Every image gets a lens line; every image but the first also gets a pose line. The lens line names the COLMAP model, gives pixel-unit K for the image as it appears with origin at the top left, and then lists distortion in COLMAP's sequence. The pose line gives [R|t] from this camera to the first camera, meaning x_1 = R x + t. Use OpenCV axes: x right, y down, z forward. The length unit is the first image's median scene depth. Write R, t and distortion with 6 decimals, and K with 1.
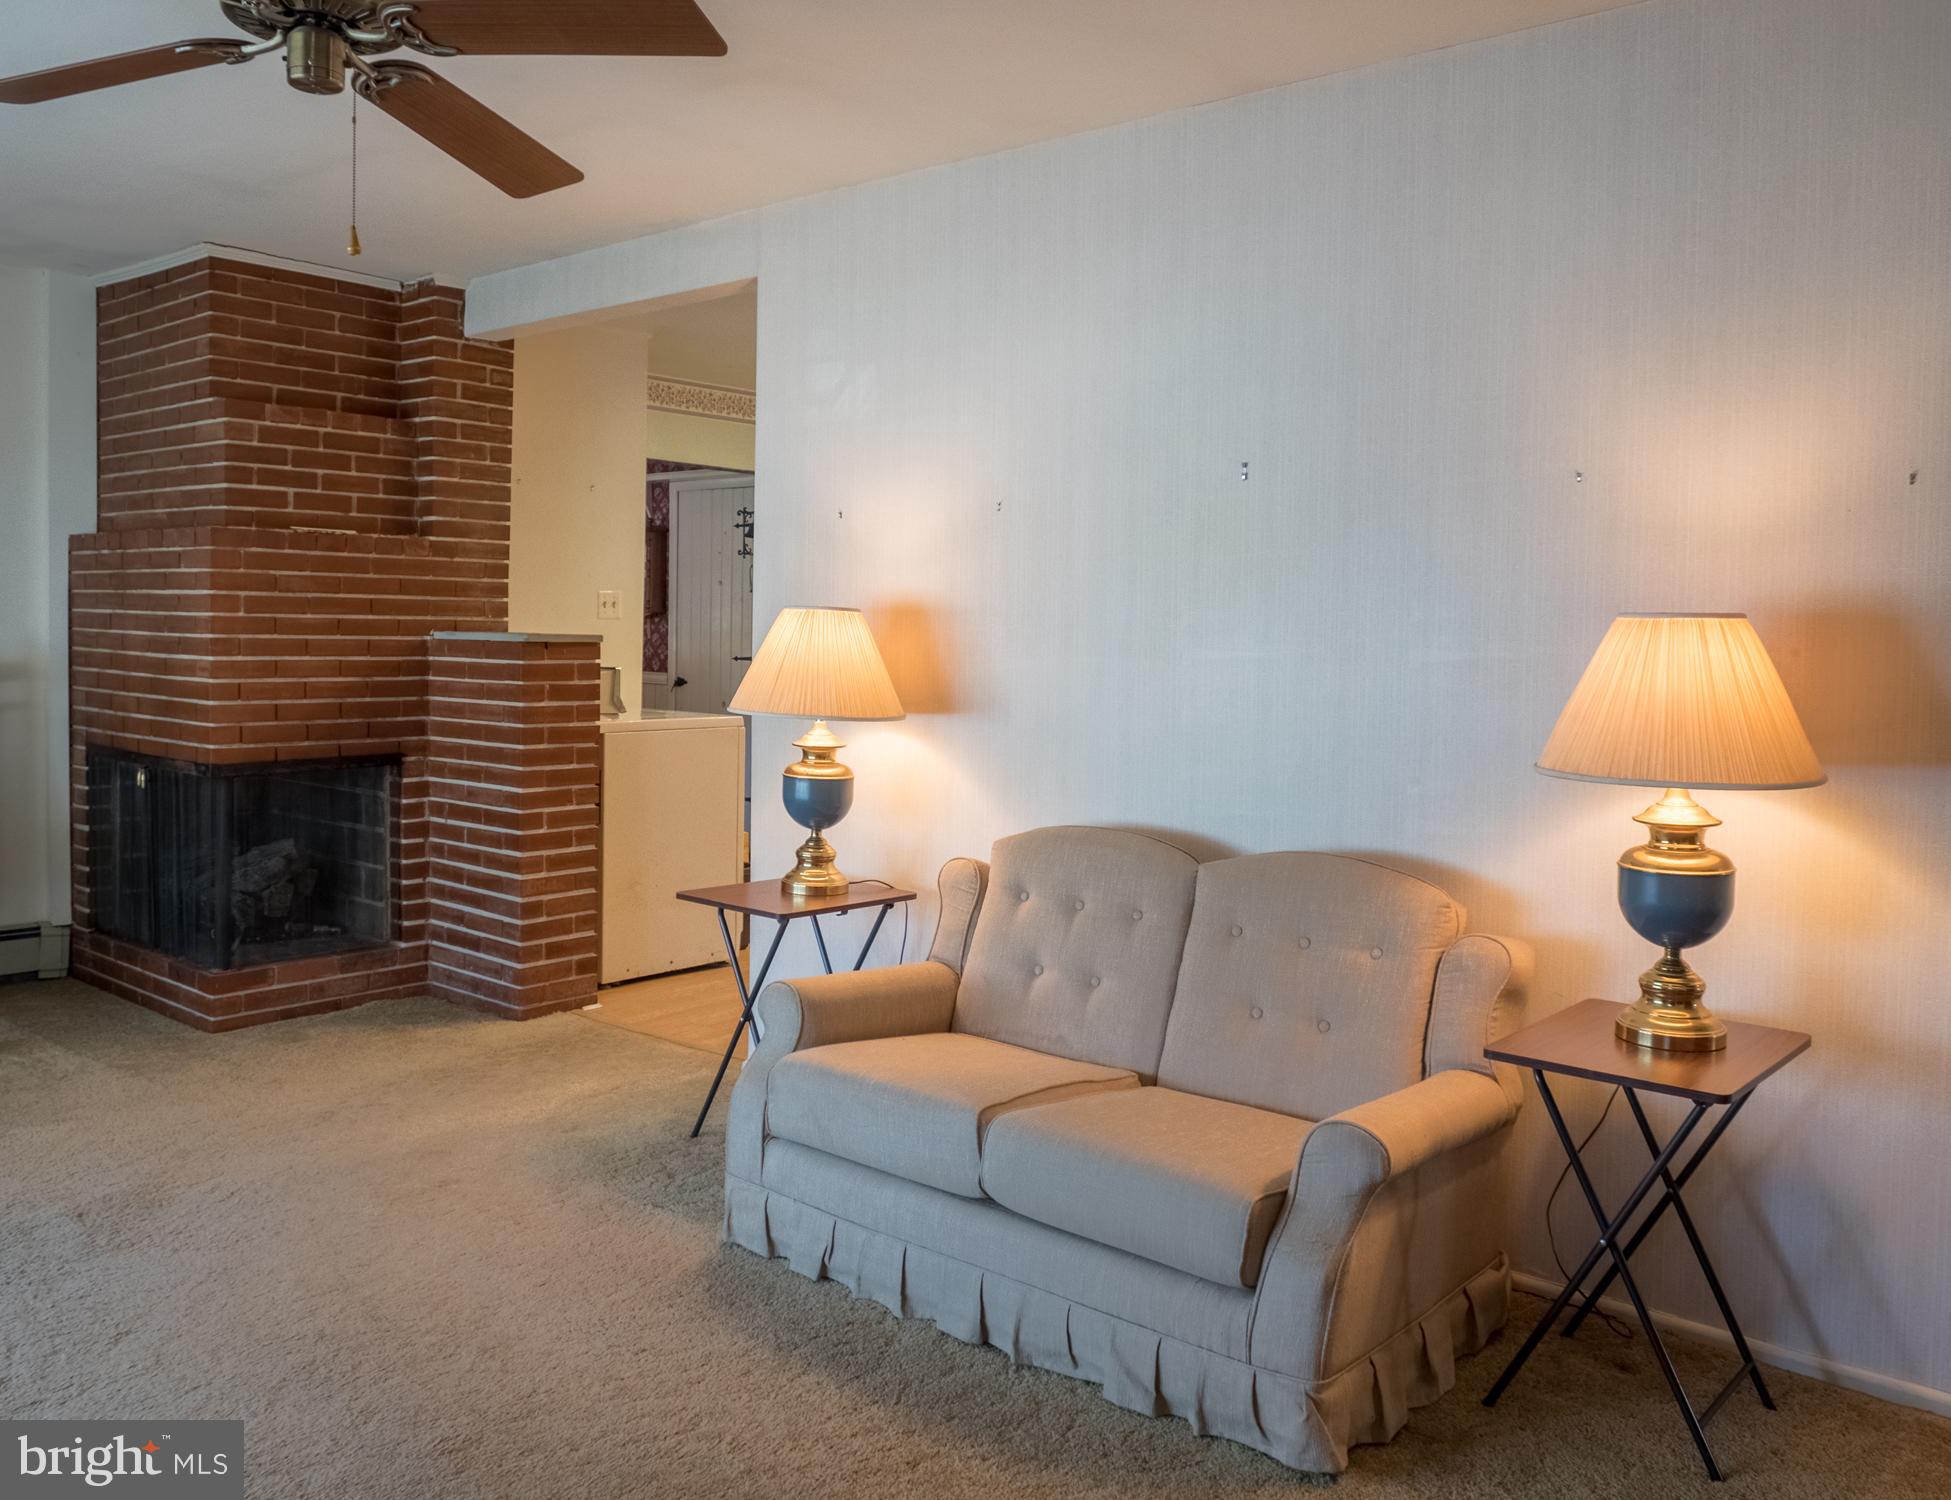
lens RADIAL K [[1641.1, 0, 973.2], [0, 1641.1, 699.7], [0, 0, 1]] dist [-0.004671, -0.003025]
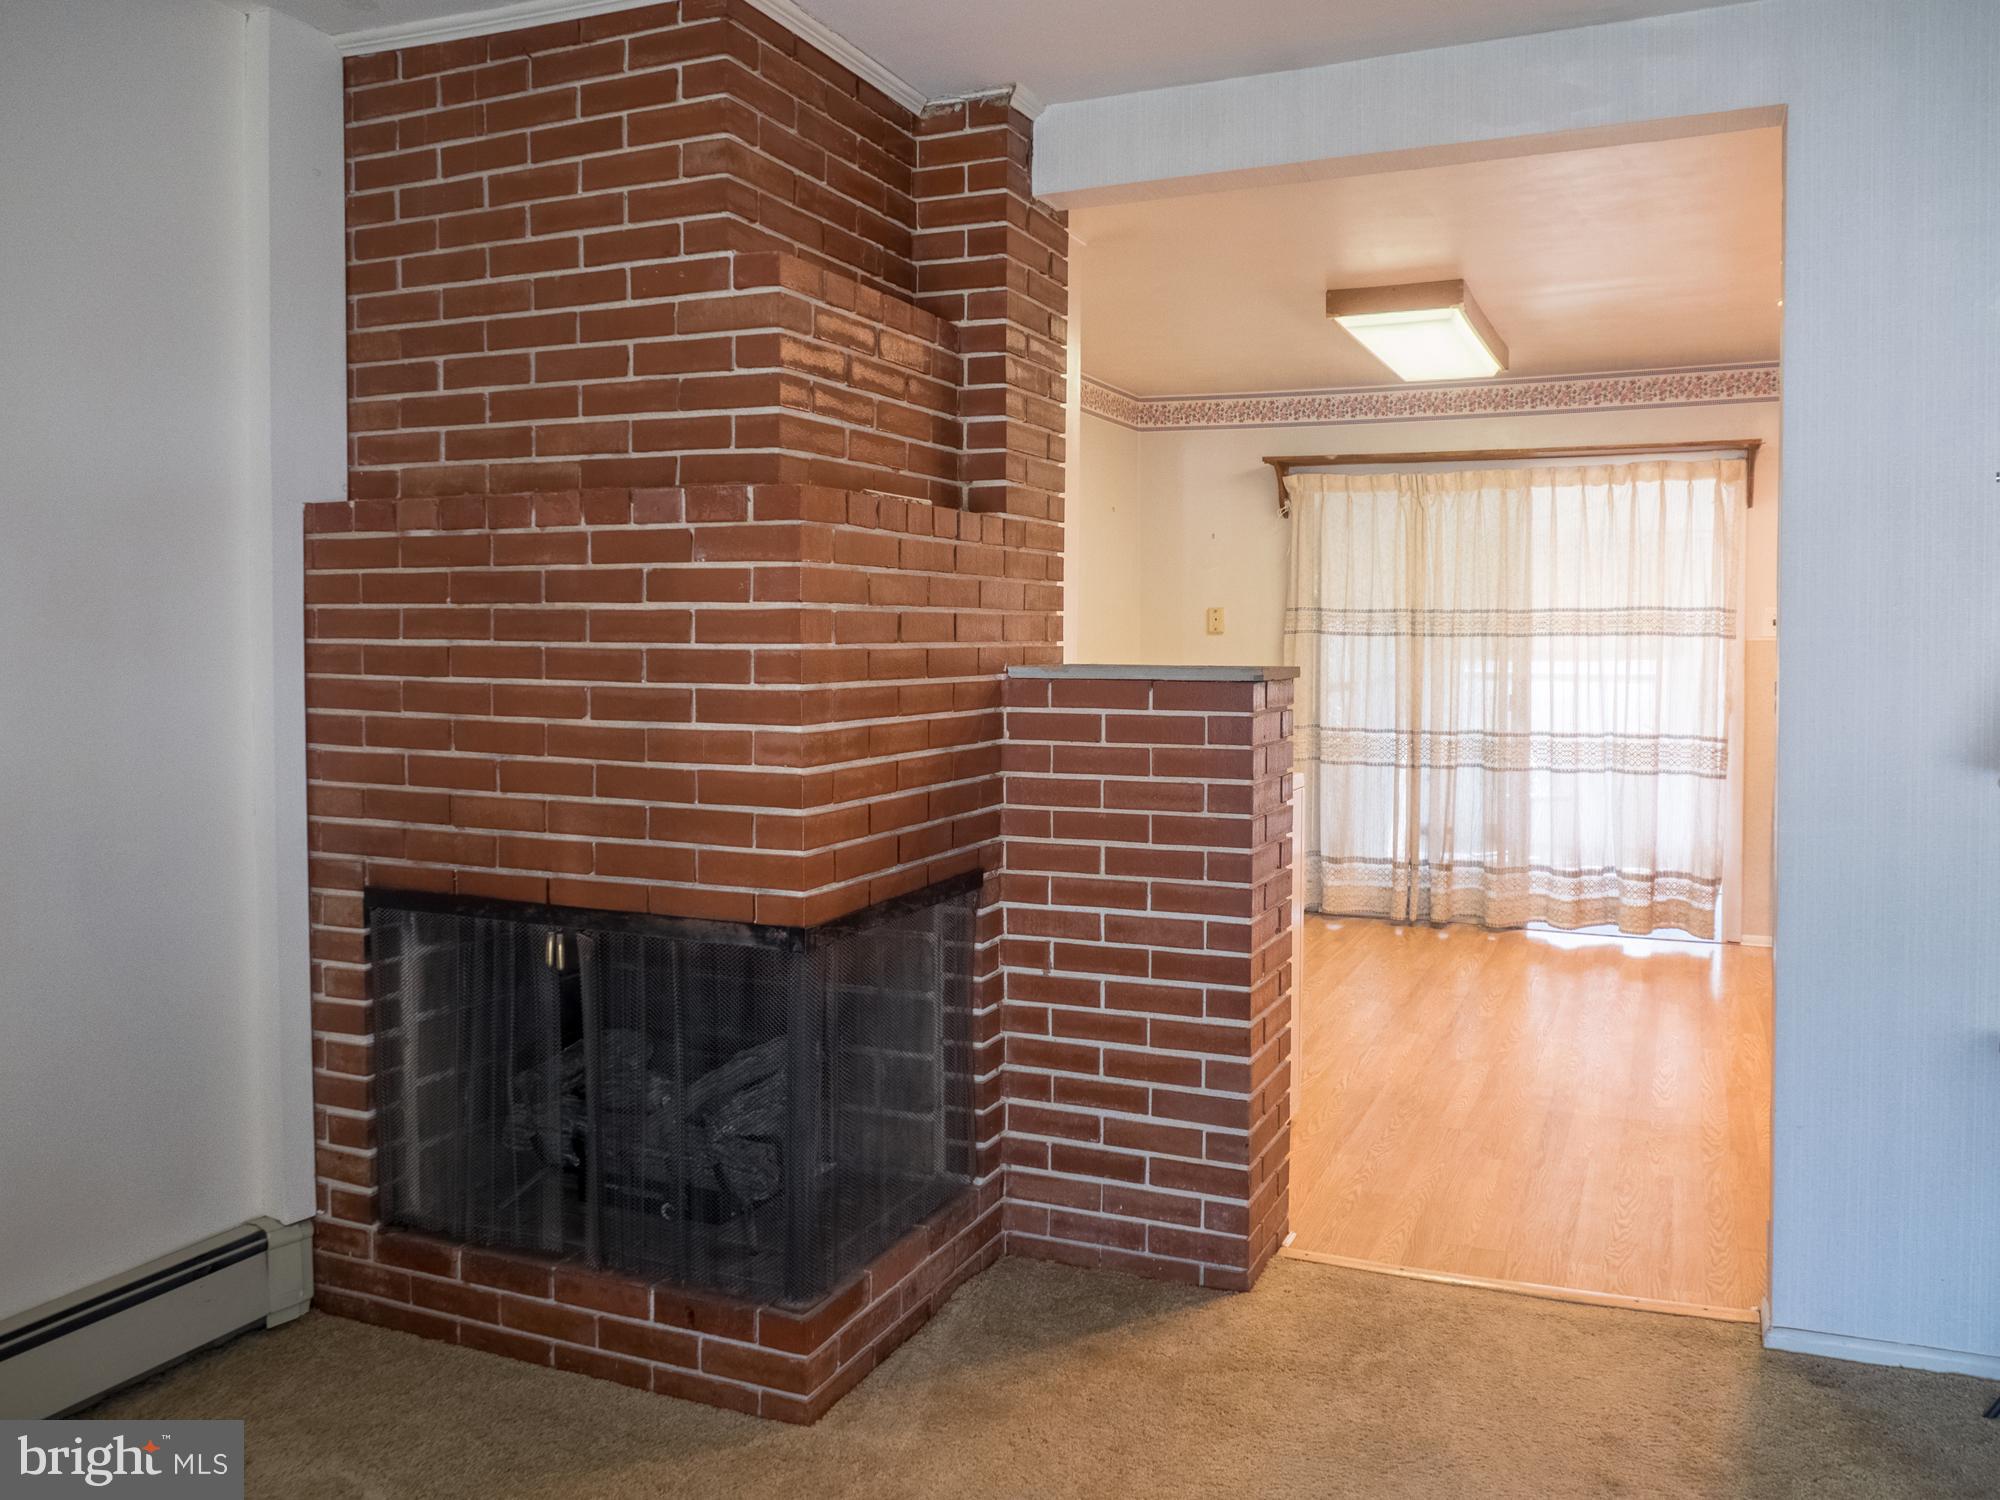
lens RADIAL K [[1506.2, 0, 1149.8], [0, 1506.2, 679.4], [0, 0, 1]] dist [-0.011833, 0.000058]
pose [[0.938481, -0.025890, 0.344360, -0.479025], [0.029201, 0.999564, -0.004430, -0.032847], [-0.344095, 0.014213, 0.938827, 0.453236]]
